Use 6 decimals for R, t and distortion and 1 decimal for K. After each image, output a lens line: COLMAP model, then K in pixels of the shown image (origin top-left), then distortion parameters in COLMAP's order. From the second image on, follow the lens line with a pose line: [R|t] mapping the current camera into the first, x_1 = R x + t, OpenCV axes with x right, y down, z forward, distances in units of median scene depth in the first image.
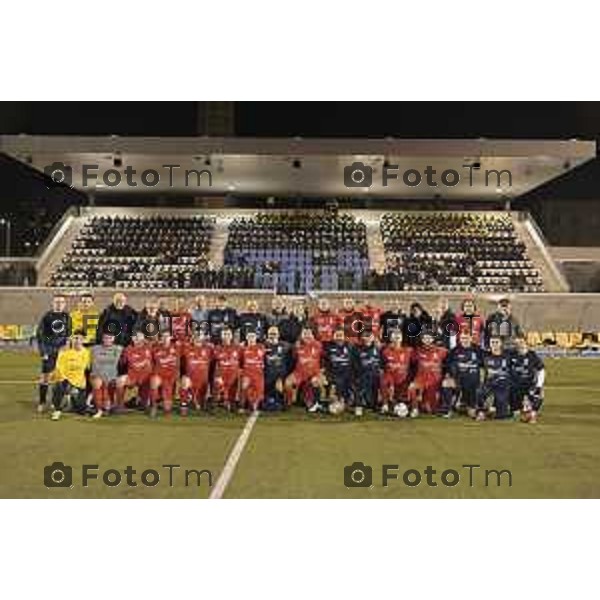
lens RADIAL K [[733.6, 0, 300.0], [0, 733.6, 300.0], [0, 0, 1]] dist [0.099322, 0.003204]
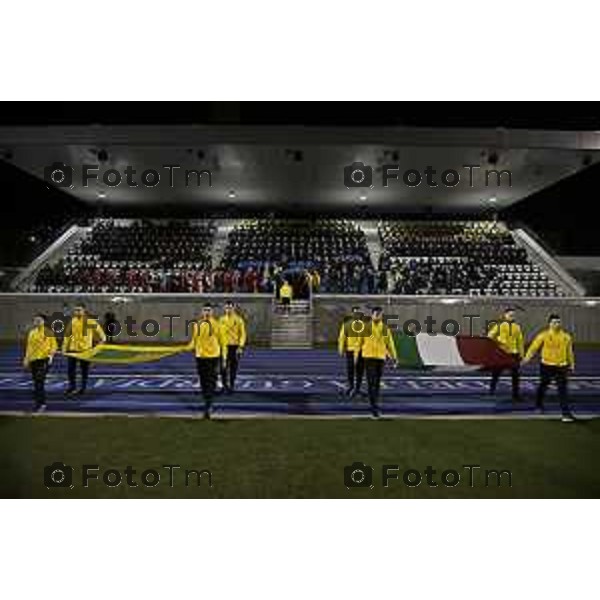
lens RADIAL K [[444.6, 0, 300.0], [0, 444.6, 300.0], [0, 0, 1]] dist [-0.010849, -0.002548]
pose [[0.999792, -0.004851, 0.019814, -0.012573], [0.005255, 0.999778, -0.020408, 0.003668], [-0.019710, 0.020508, 0.999595, 0.406168]]
